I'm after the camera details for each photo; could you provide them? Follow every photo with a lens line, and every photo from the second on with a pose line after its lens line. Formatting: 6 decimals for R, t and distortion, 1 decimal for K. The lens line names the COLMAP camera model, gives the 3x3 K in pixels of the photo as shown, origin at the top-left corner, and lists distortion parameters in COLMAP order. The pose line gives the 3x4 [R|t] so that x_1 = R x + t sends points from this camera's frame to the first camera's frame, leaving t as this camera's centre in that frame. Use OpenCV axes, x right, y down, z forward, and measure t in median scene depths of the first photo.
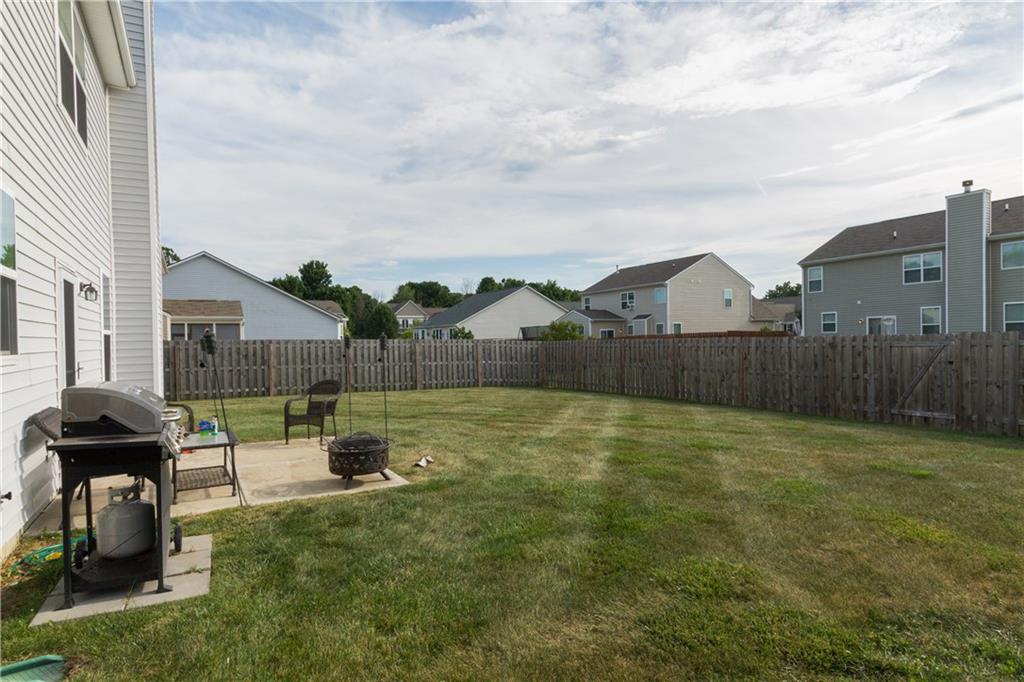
lens RADIAL K [[573.5, 0, 512.3], [0, 573.5, 347.7], [0, 0, 1]] dist [-0.016722, 0.001119]
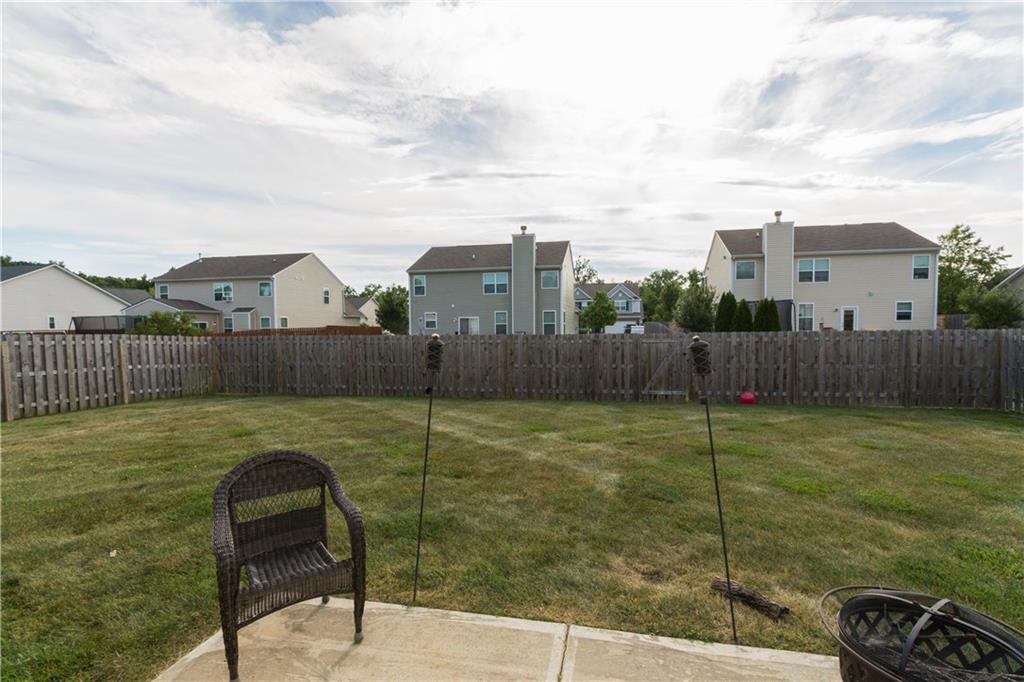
lens RADIAL K [[489.5, 0, 511.6], [0, 489.5, 333.1], [0, 0, 1]] dist [0.018138, 0.000348]
pose [[0.654319, 0.005637, 0.756197, -0.162718], [0.005385, 0.999912, -0.012113, -0.005236], [-0.756199, 0.011998, 0.654232, 0.207565]]
